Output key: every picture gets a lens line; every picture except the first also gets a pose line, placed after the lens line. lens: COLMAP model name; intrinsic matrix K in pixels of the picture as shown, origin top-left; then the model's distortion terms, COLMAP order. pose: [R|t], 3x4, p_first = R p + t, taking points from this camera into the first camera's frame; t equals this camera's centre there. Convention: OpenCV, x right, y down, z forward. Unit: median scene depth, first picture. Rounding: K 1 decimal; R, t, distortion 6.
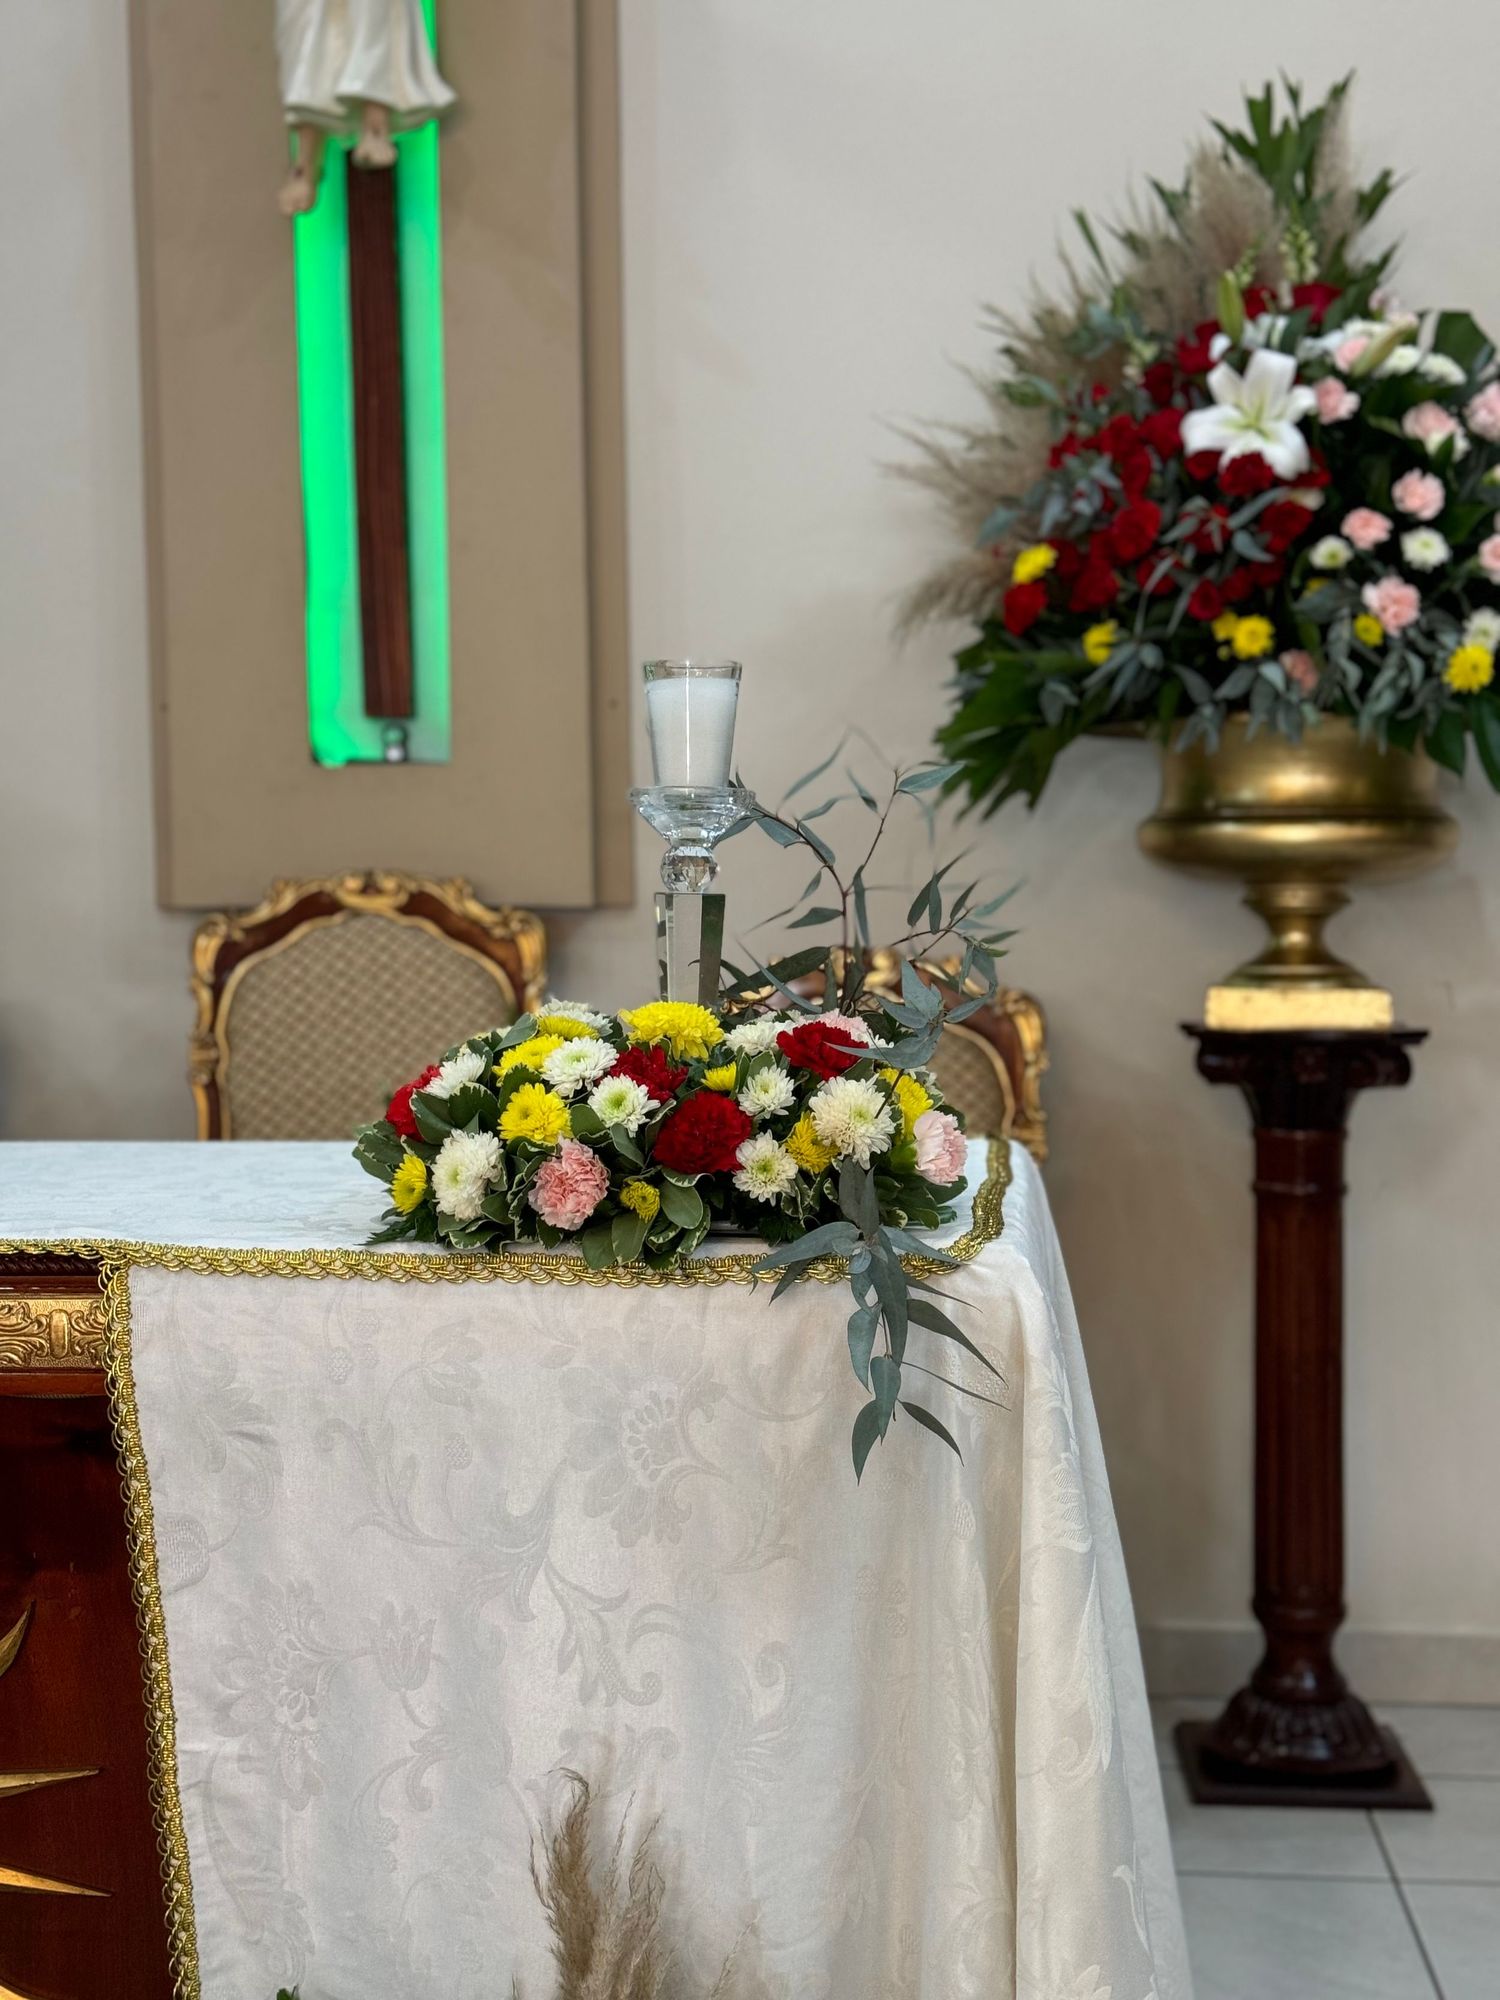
lens RADIAL K [[2764.7, 0, 746.5], [0, 2764.7, 996.2], [0, 0, 1]] dist [0.170249, -0.329824]
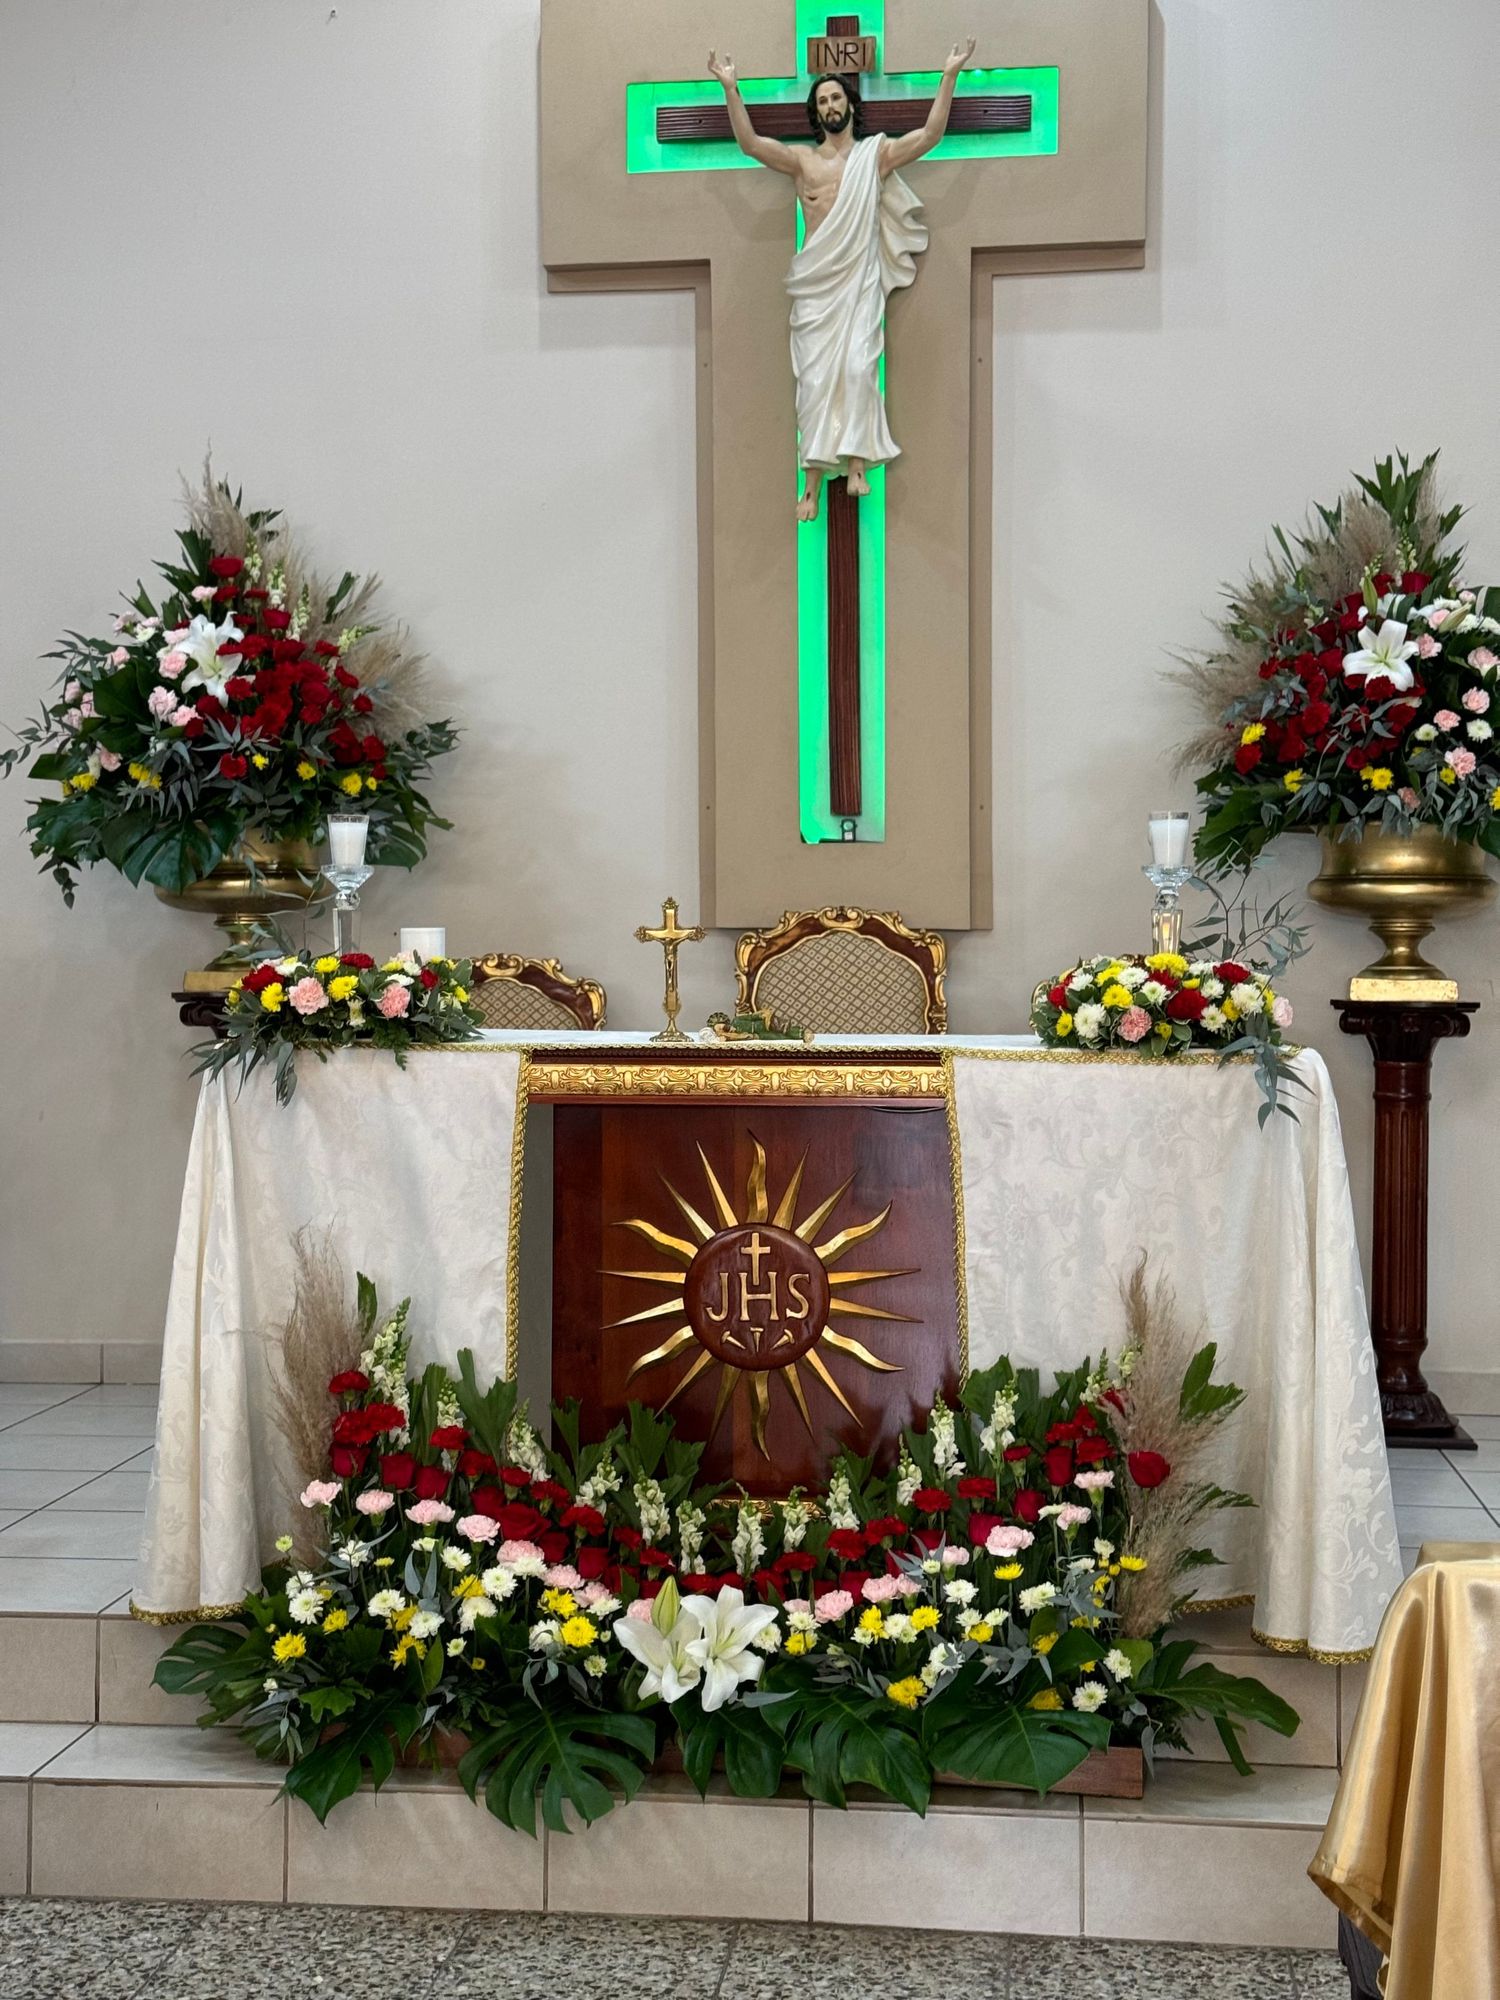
lens RADIAL K [[2766.5, 0, 738.4], [0, 2766.5, 1003.2], [0, 0, 1]] dist [0.184737, -0.376557]
pose [[0.999787, 0.011037, -0.017433, -0.198446], [-0.011337, 0.999788, -0.017185, 0.050545], [0.017240, 0.017379, 0.999700, -0.796749]]
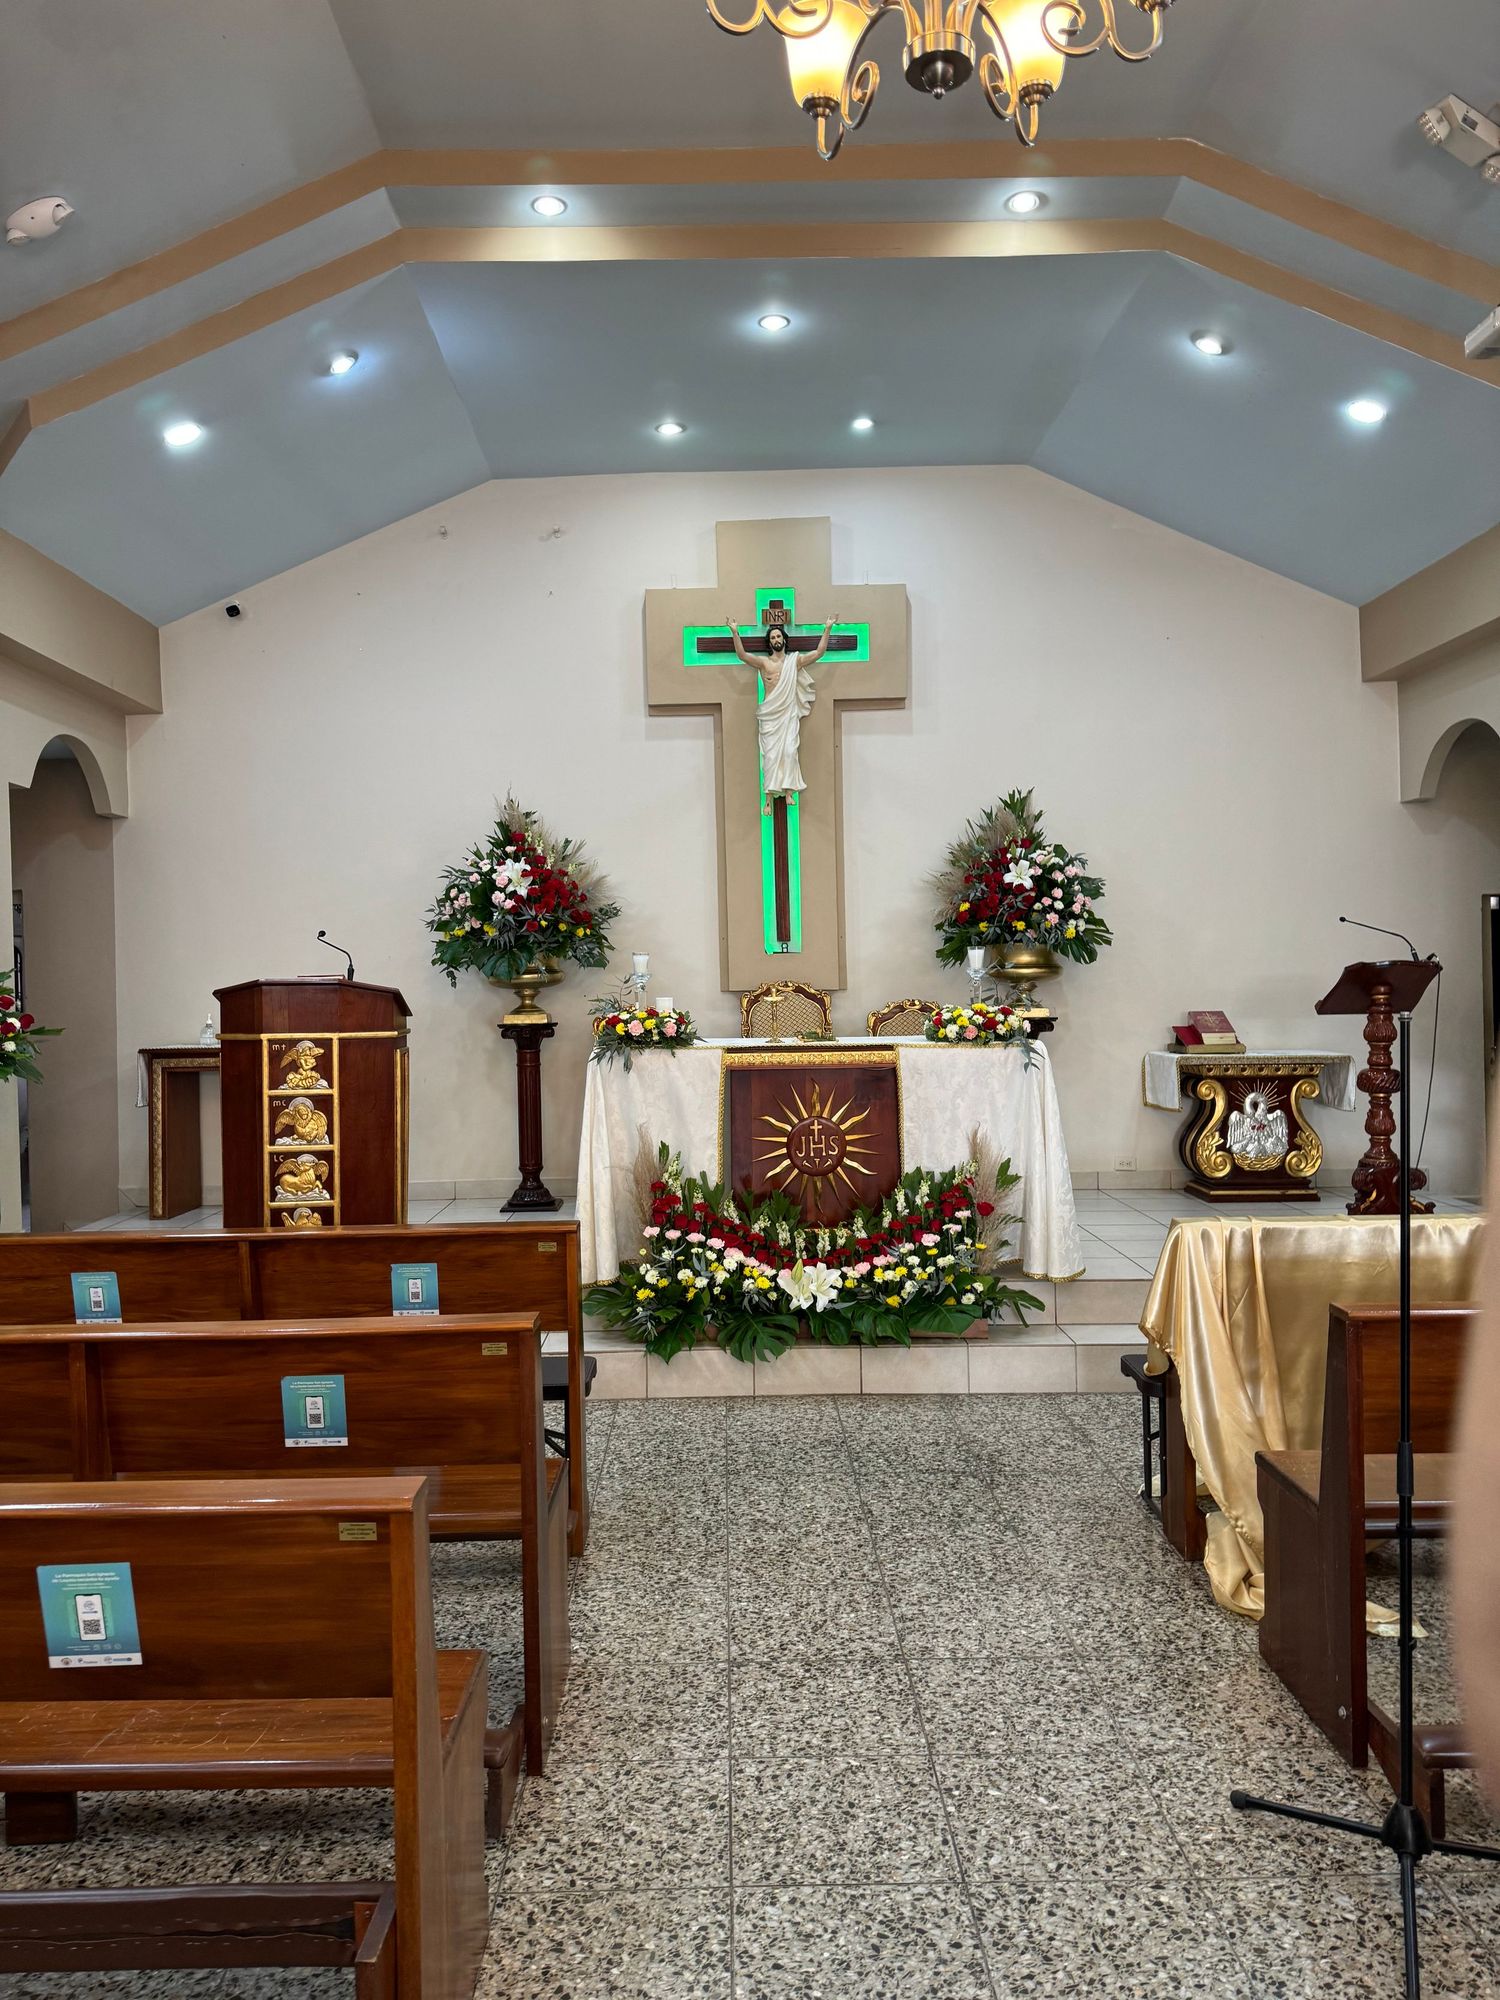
lens RADIAL K [[1373.0, 0, 736.6], [0, 1373.0, 1005.6], [0, 0, 1]] dist [0.156934, -0.263281]
pose [[0.994295, -0.009022, 0.106283, -0.484003], [0.011470, 0.999682, -0.022444, 0.037729], [-0.106047, 0.023535, 0.994083, -1.076460]]
